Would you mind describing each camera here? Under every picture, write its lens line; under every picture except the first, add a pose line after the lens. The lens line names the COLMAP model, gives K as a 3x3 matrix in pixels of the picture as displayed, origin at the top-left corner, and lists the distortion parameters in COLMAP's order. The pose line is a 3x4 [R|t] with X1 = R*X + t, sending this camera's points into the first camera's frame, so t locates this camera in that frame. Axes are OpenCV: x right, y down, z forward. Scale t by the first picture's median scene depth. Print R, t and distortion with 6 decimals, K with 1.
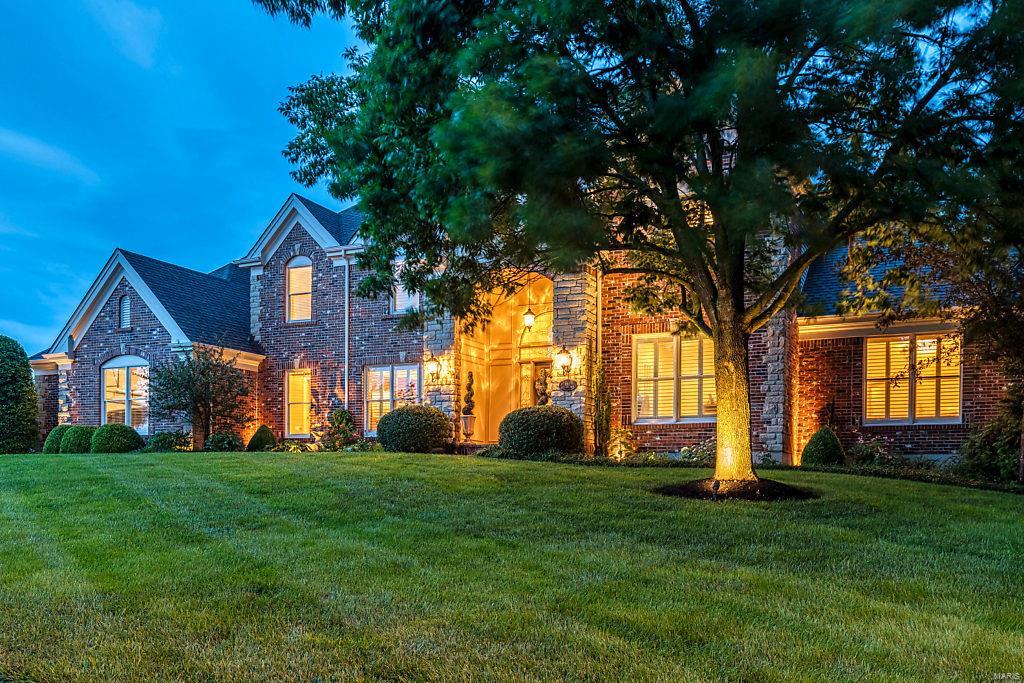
lens RADIAL K [[907.1, 0, 512.0], [0, 907.1, 341.5], [0, 0, 1]] dist [-0.000832, 0.002554]
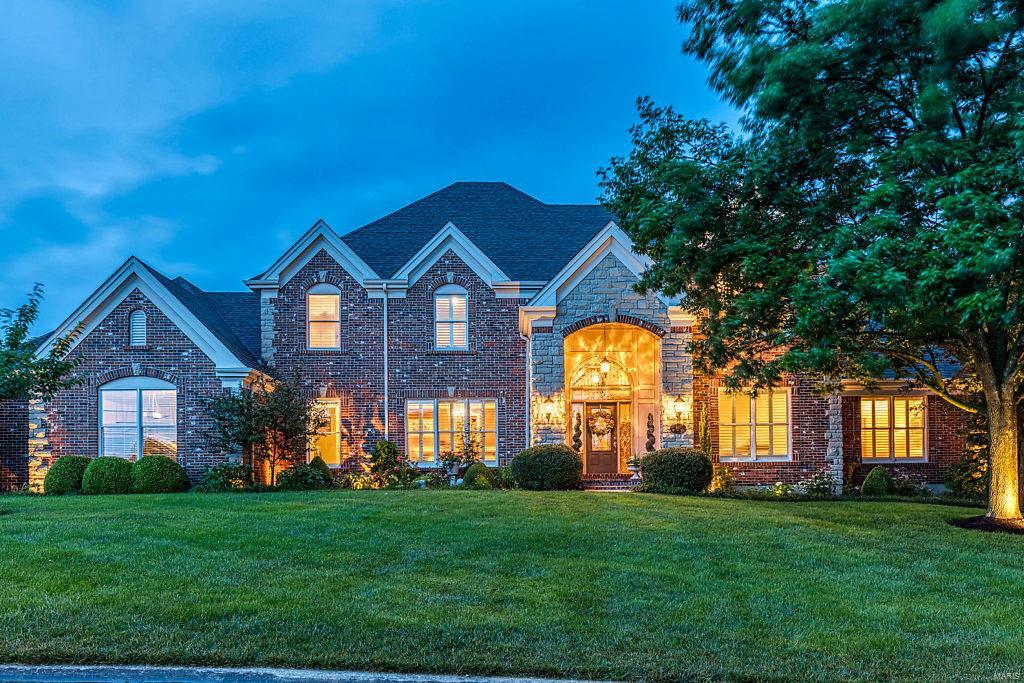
lens RADIAL K [[809.3, 0, 512.0], [0, 809.3, 341.5], [0, 0, 1]] dist [0.003871, -0.003753]
pose [[0.891455, 0.064078, 0.448556, -0.467068], [-0.055449, 0.997937, -0.032360, -0.014251], [-0.449704, 0.003975, 0.893169, 0.122840]]
